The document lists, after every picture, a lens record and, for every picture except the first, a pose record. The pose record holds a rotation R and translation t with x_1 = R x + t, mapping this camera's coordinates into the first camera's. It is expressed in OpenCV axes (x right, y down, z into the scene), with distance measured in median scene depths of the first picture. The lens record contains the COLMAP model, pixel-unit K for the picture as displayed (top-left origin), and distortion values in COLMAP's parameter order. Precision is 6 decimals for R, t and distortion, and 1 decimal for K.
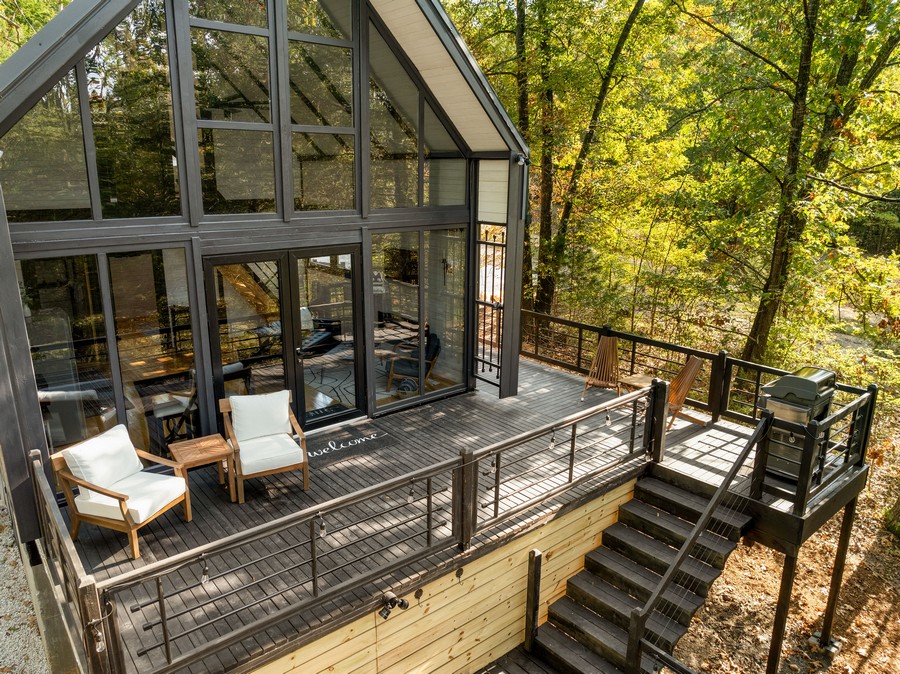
lens RADIAL K [[642.1, 0, 450.0], [0, 642.1, 337.0], [0, 0, 1]] dist [-0.051355, -0.001480]
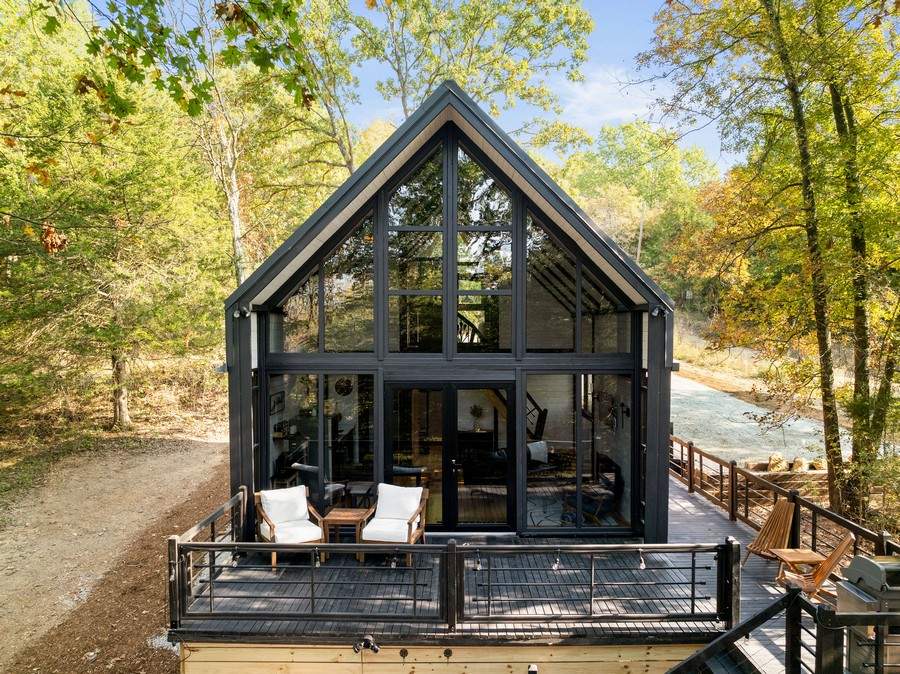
lens RADIAL K [[642.1, 0, 450.0], [0, 642.1, 337.0], [0, 0, 1]] dist [-0.051355, -0.001480]
pose [[0.765236, 0.002421, -0.643746, 0.598625], [-0.162080, 0.968504, -0.189026, 0.023192], [0.623012, 0.248988, 0.741526, 0.003309]]
